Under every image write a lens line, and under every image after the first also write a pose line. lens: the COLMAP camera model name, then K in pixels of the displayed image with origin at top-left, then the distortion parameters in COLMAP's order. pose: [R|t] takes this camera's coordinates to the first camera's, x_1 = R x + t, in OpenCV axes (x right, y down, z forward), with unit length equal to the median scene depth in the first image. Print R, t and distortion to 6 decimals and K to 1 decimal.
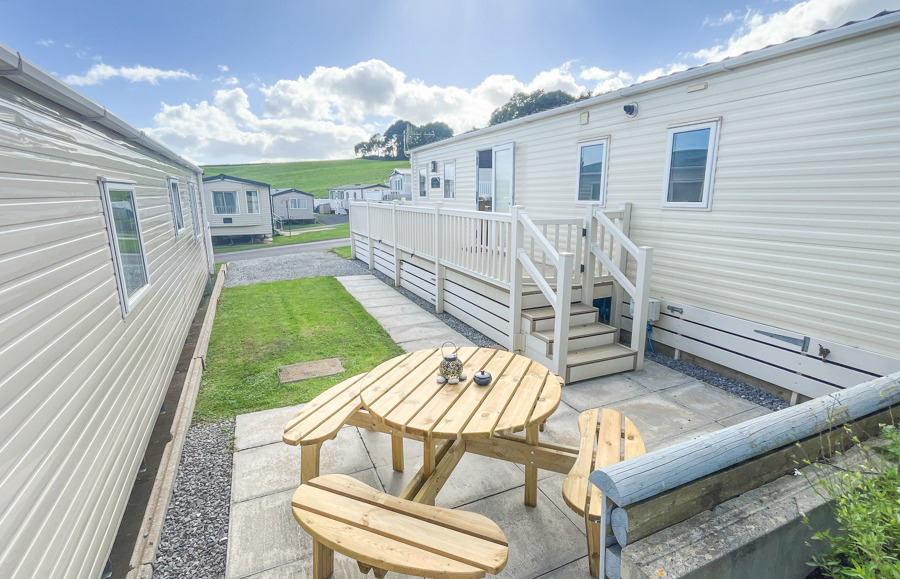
lens RADIAL K [[418.9, 0, 450.0], [0, 418.9, 289.5], [0, 0, 1]] dist [0.002273, 0.000089]
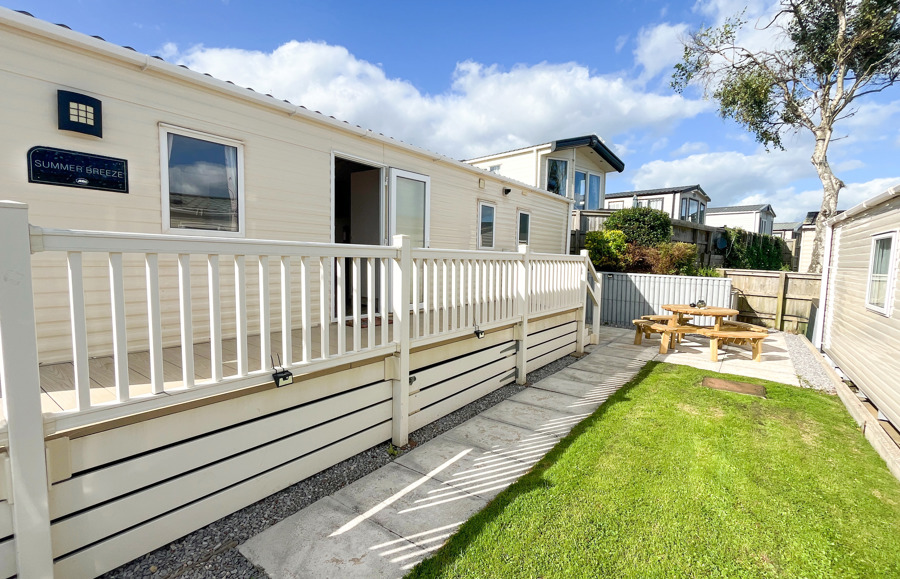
lens RADIAL K [[418.9, 0, 450.0], [0, 418.9, 289.5], [0, 0, 1]] dist [0.002273, 0.000089]
pose [[-0.484248, -0.084323, 0.870858, -0.658312], [0.167195, 0.968084, 0.186707, -0.297443], [-0.858807, 0.236016, -0.454694, 1.482933]]
